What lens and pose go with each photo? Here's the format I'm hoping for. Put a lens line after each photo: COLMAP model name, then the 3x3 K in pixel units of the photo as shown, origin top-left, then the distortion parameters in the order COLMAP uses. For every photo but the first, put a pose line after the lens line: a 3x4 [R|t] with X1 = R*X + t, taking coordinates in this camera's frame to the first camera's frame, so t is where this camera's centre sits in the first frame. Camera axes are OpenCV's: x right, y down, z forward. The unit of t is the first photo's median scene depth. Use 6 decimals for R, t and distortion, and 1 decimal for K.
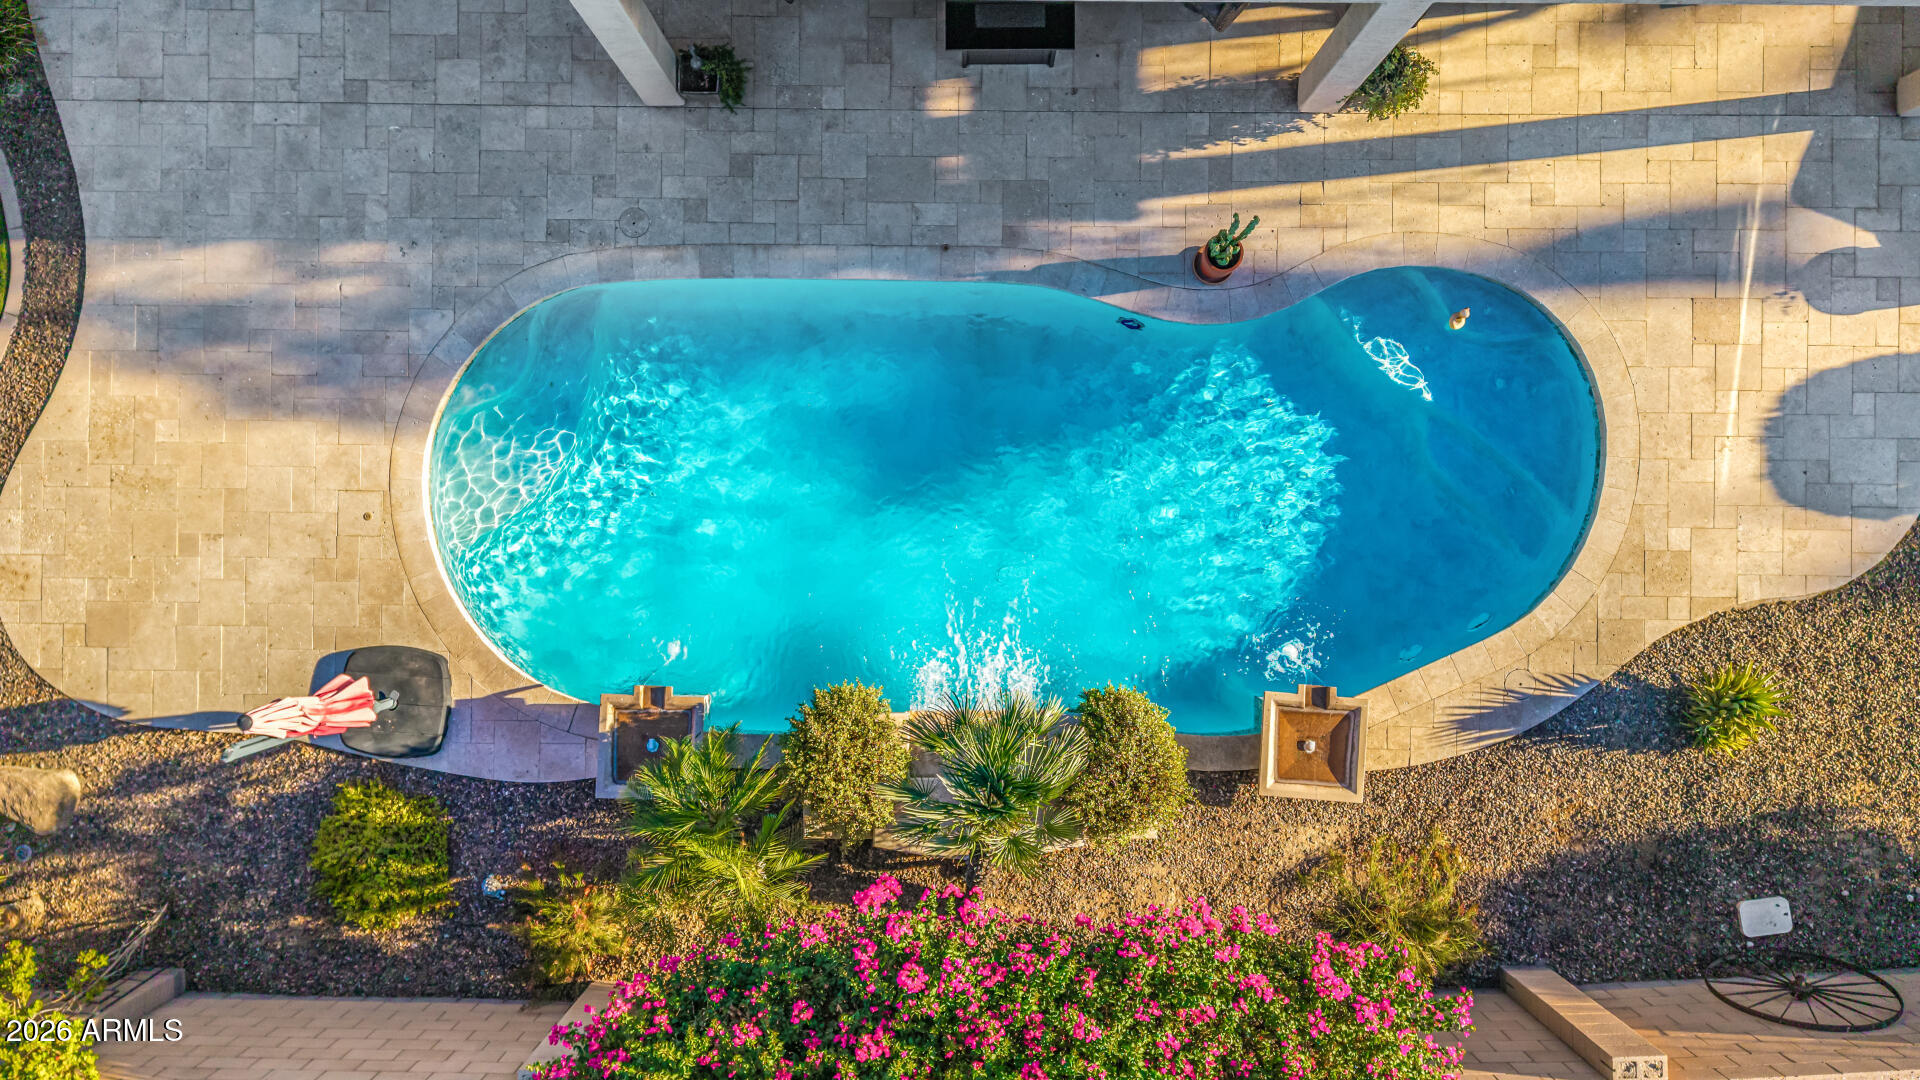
lens RADIAL K [[1322.6, 0, 960.0], [0, 1322.6, 540.0], [0, 0, 1]] dist [0.004492, 0.005815]
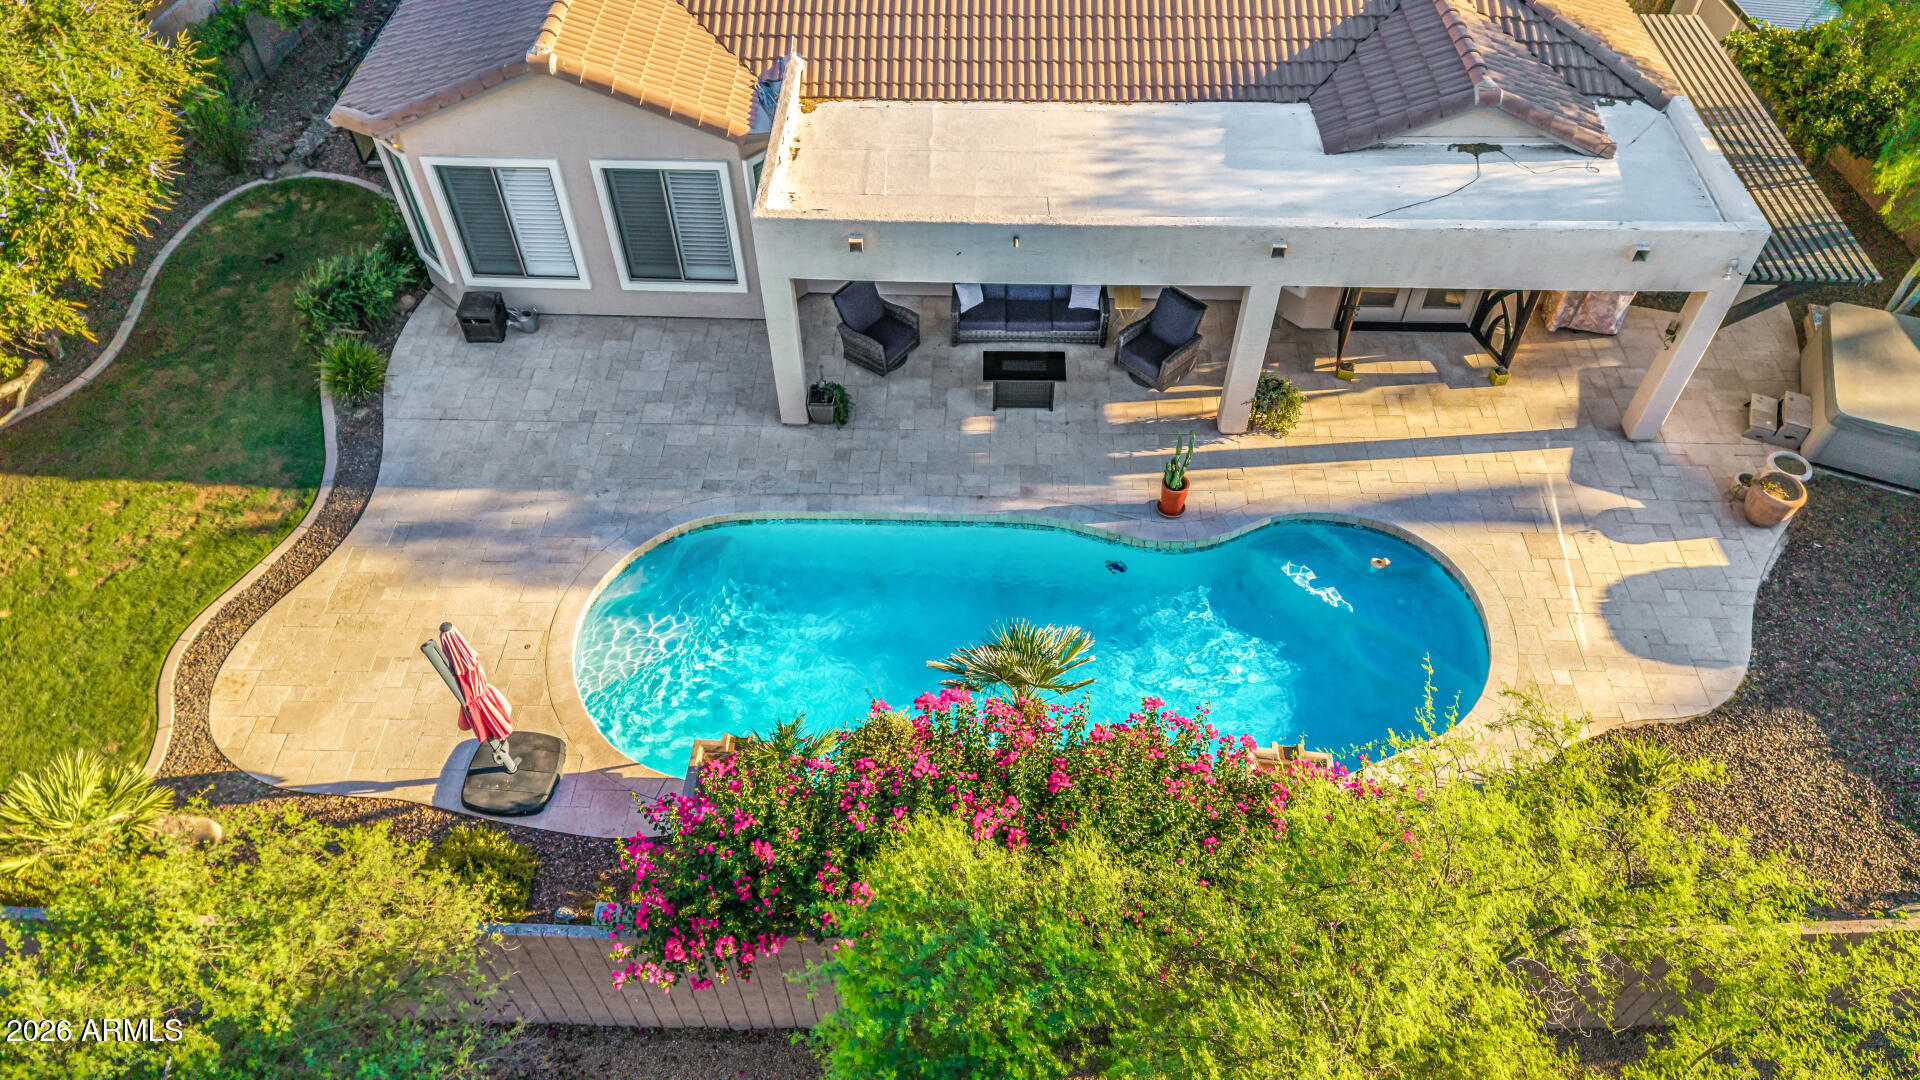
lens RADIAL K [[1277.2, 0, 960.0], [0, 1277.2, 540.0], [0, 0, 1]] dist [0.041879, -0.040086]
pose [[0.999803, 0.016162, -0.011486, -0.016637], [-0.019757, 0.763064, -0.646021, 0.699243], [-0.001677, 0.646121, 0.763233, -0.016050]]
